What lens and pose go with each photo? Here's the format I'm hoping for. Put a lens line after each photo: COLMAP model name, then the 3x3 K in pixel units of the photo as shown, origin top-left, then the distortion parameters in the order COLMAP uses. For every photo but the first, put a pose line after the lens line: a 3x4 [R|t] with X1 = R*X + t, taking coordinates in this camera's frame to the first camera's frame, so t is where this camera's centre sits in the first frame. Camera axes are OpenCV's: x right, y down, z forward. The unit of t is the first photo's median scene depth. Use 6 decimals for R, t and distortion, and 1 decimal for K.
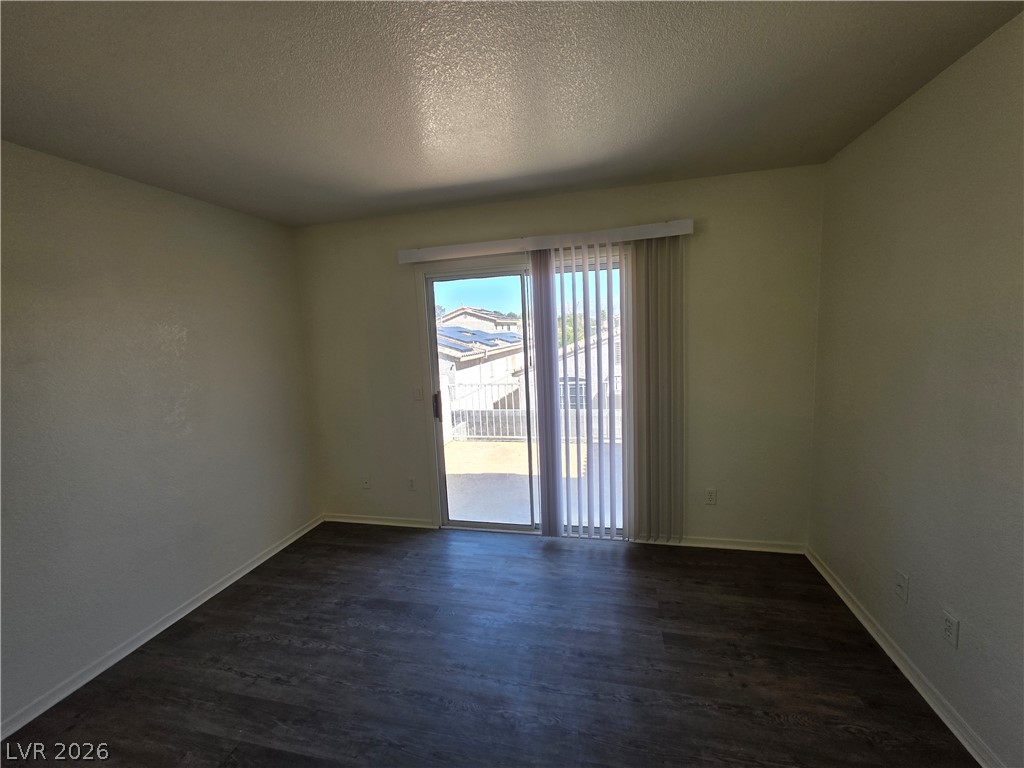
lens RADIAL K [[409.8, 0, 513.1], [0, 409.8, 378.3], [0, 0, 1]] dist [0.002499, -0.001086]
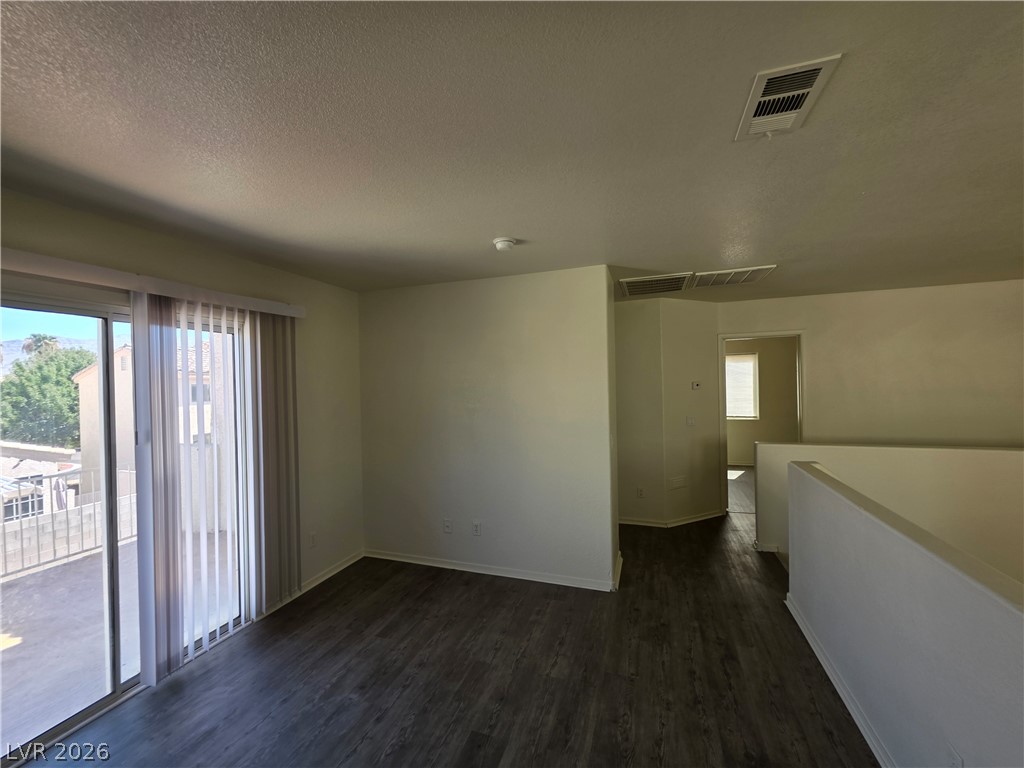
lens RADIAL K [[409.8, 0, 515.1], [0, 409.8, 386.2], [0, 0, 1]] dist [0.002499, -0.001086]
pose [[0.094652, 0.040896, 0.994670, -0.652504], [0.129301, 0.990187, -0.053016, -0.008844], [-0.987078, 0.133630, 0.088436, 0.277316]]
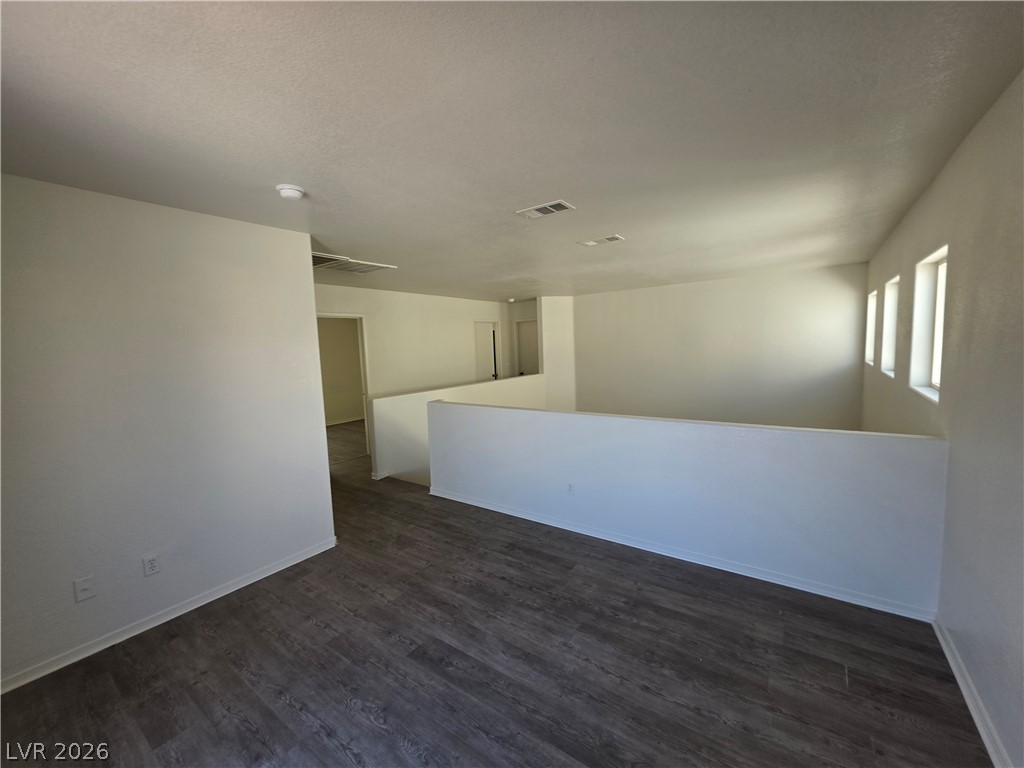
lens RADIAL K [[409.8, 0, 518.2], [0, 409.8, 380.9], [0, 0, 1]] dist [0.002499, -0.001086]
pose [[-0.925214, 0.052783, 0.375755, -0.464268], [0.126589, 0.976481, 0.174530, -0.091351], [-0.357706, 0.209044, -0.910136, 0.991365]]
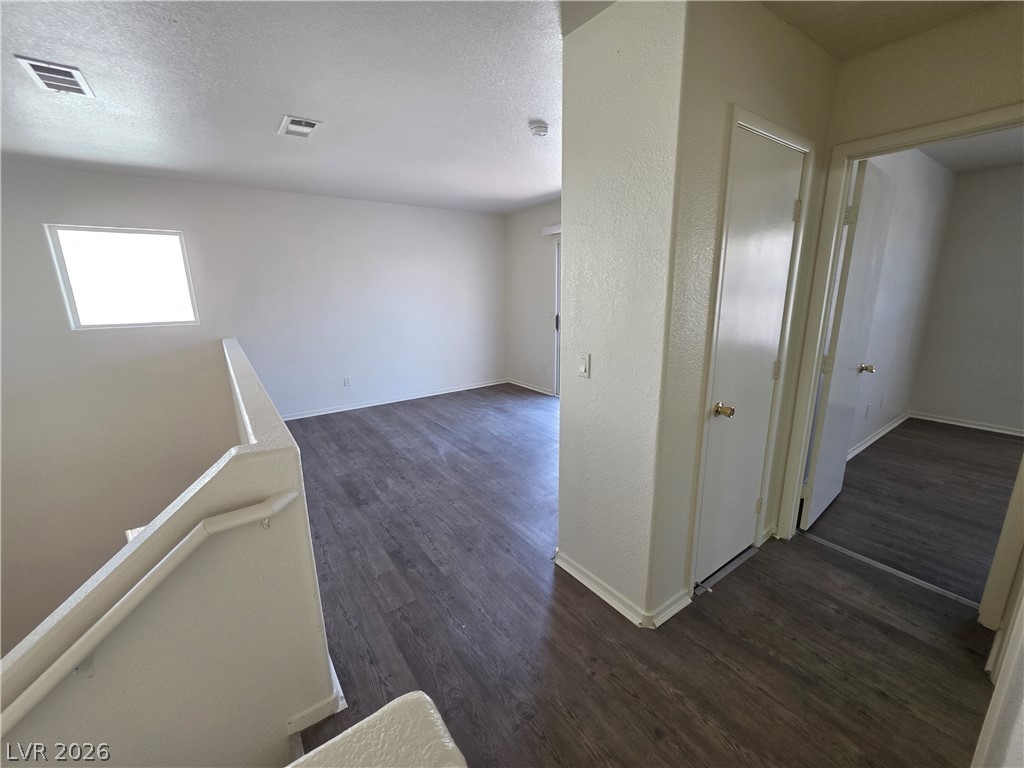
lens RADIAL K [[409.8, 0, 512.7], [0, 409.8, 381.3], [0, 0, 1]] dist [0.002499, -0.001086]
pose [[0.755663, 0.185037, -0.628279, 0.889880], [-0.097854, 0.980392, 0.171045, 0.042782], [0.647609, -0.067773, 0.758953, -0.465651]]
